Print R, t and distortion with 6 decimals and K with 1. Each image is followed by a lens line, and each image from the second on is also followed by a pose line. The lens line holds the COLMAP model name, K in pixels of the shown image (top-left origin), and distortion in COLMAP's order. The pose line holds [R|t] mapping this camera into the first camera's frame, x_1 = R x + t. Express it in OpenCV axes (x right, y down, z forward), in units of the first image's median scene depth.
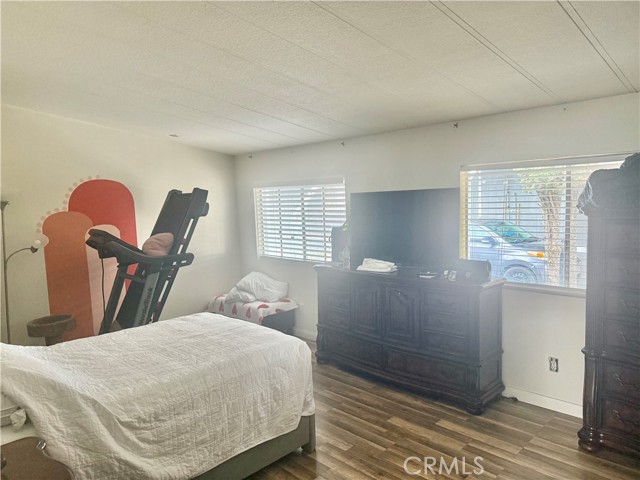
lens RADIAL K [[445.4, 0, 323.2], [0, 445.4, 242.7], [0, 0, 1]] dist [0.058598, -0.084891]
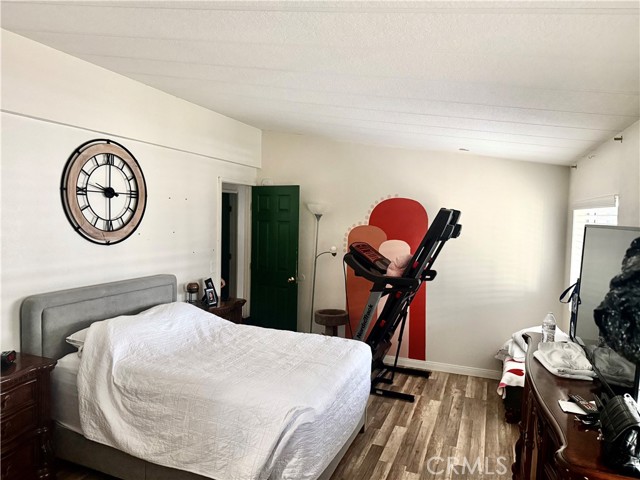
lens RADIAL K [[445.4, 0, 323.6], [0, 445.4, 237.5], [0, 0, 1]] dist [0.058598, -0.084891]
pose [[0.403786, 0.089793, -0.910436, 0.434025], [-0.126899, 0.991049, 0.041463, -0.072076], [0.906010, 0.098791, 0.411566, 0.430073]]
